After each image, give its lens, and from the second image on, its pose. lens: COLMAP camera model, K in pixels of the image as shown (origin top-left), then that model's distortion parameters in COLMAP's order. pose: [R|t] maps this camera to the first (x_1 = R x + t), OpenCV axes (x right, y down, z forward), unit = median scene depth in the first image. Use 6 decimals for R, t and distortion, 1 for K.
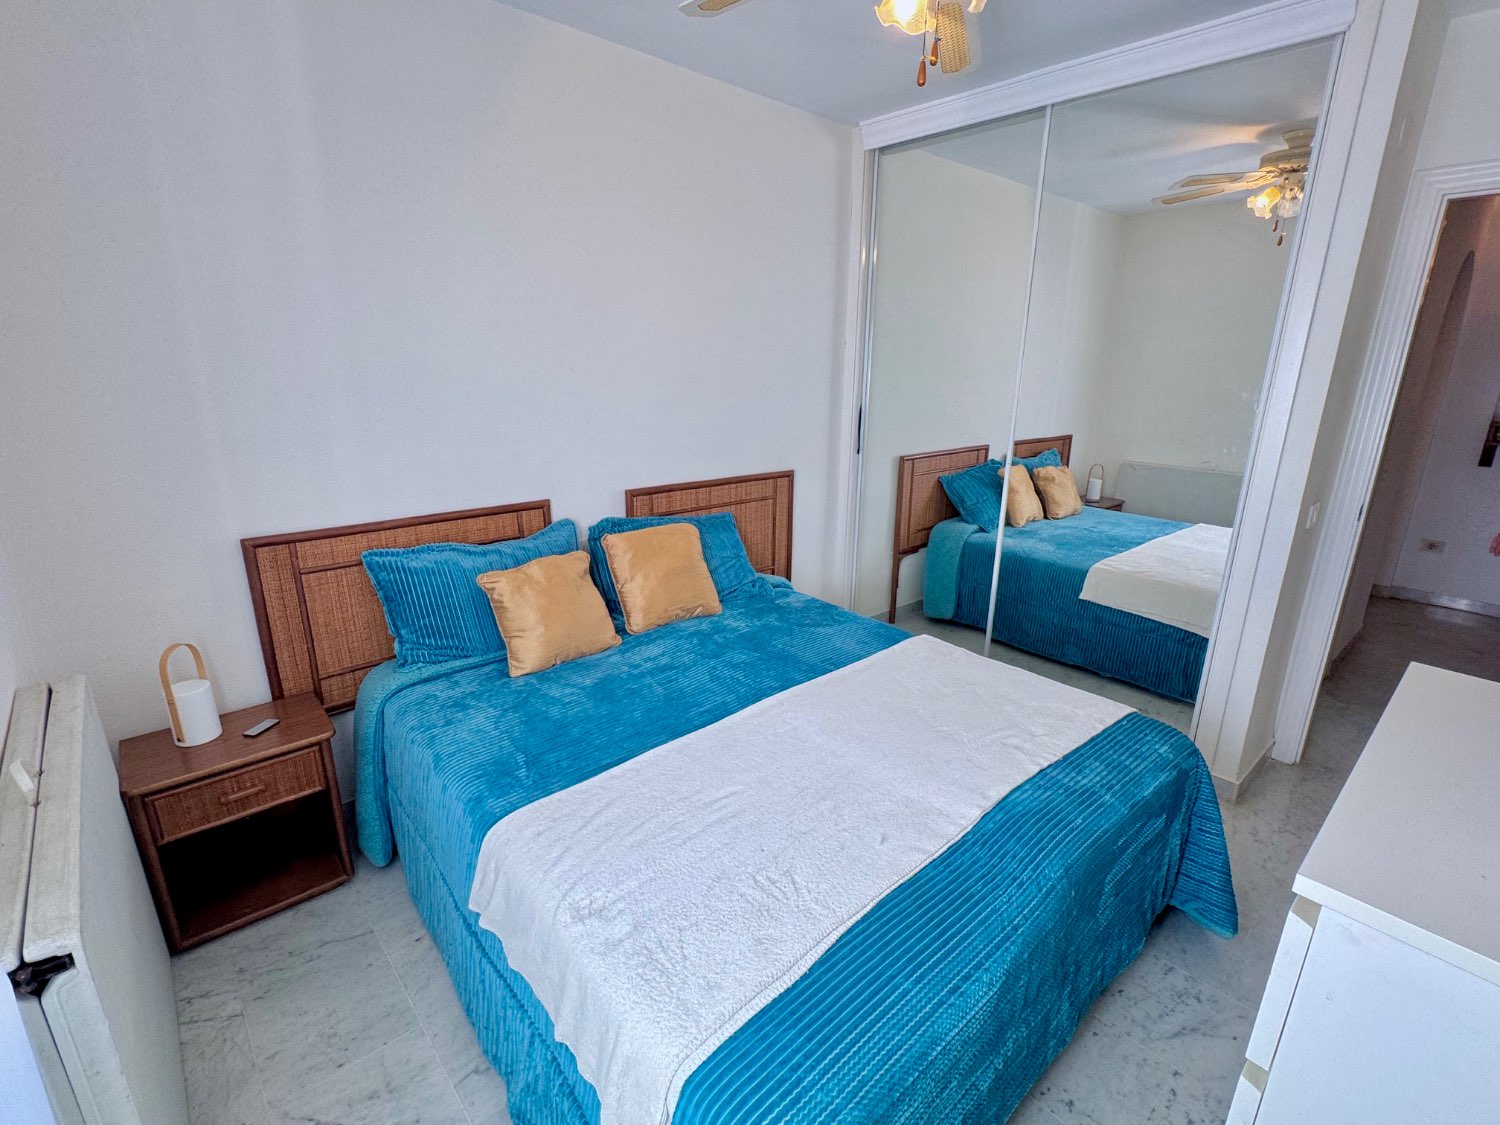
lens RADIAL K [[702.3, 0, 750.3], [0, 702.3, 565.6], [0, 0, 1]] dist [0.001519, 0.000050]
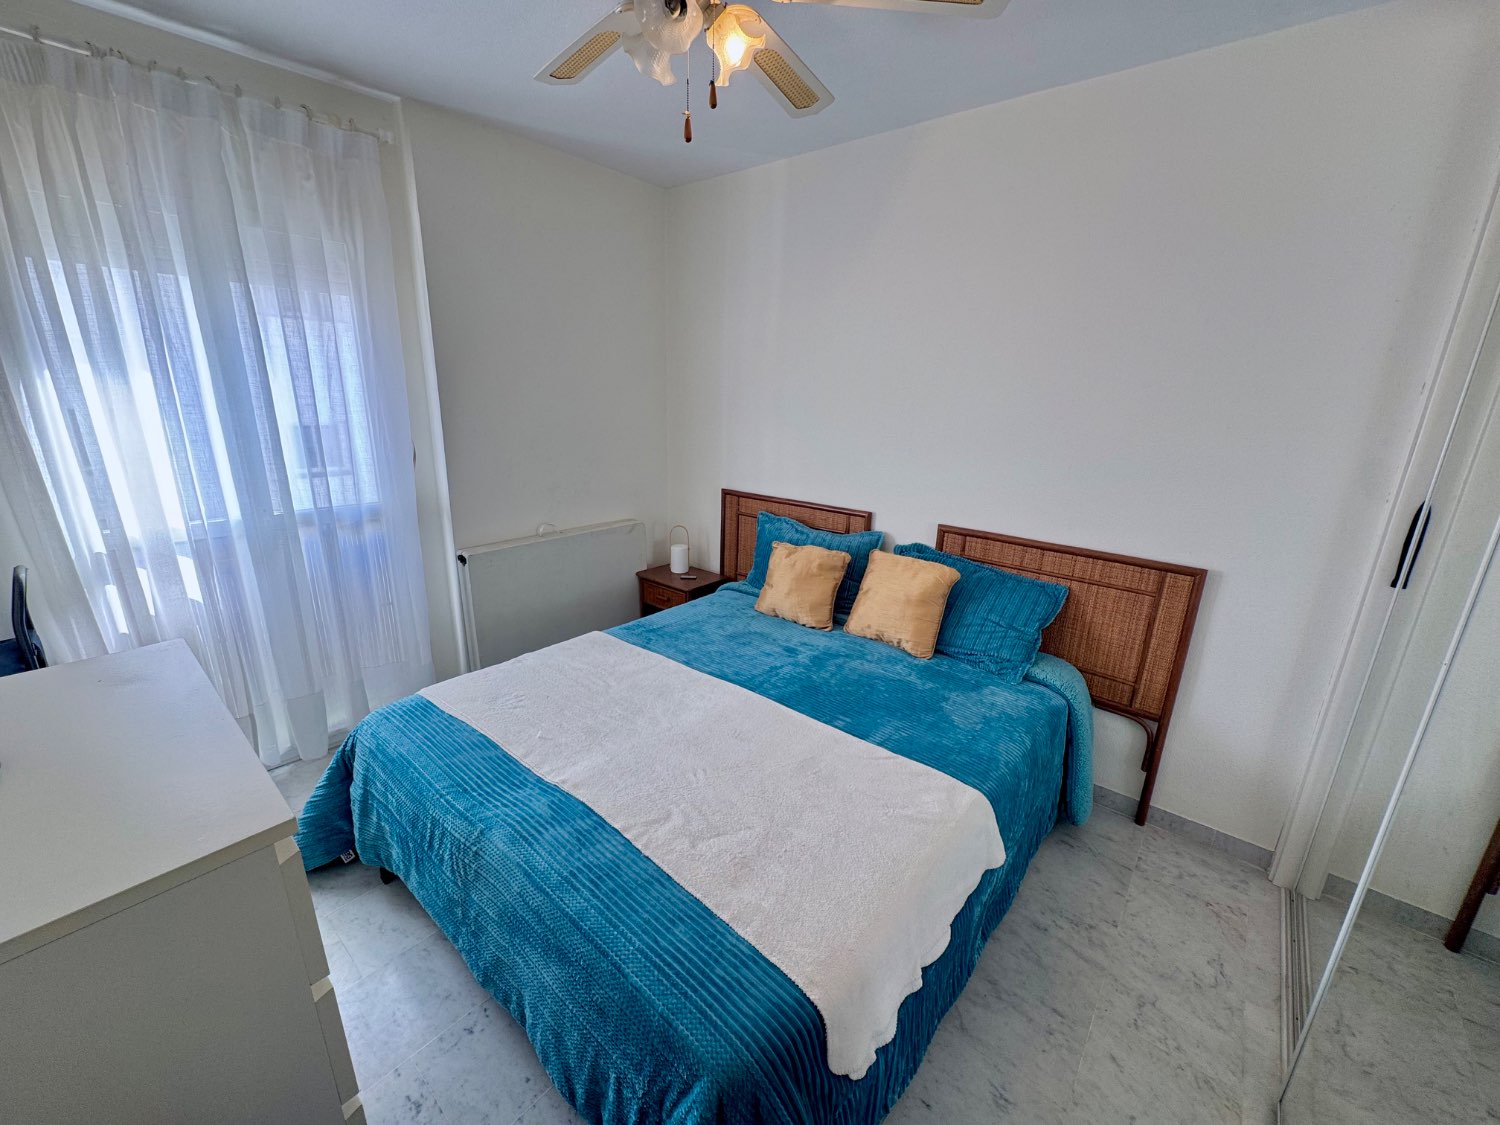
lens RADIAL K [[591.7, 0, 748.4], [0, 591.7, 563.2], [0, 0, 1]] dist [-0.005363, 0.000996]
pose [[0.141867, 0.268361, -0.952815, 0.710914], [-0.302510, 0.928255, 0.216402, -0.171387], [0.942529, 0.257536, 0.212871, 0.589559]]
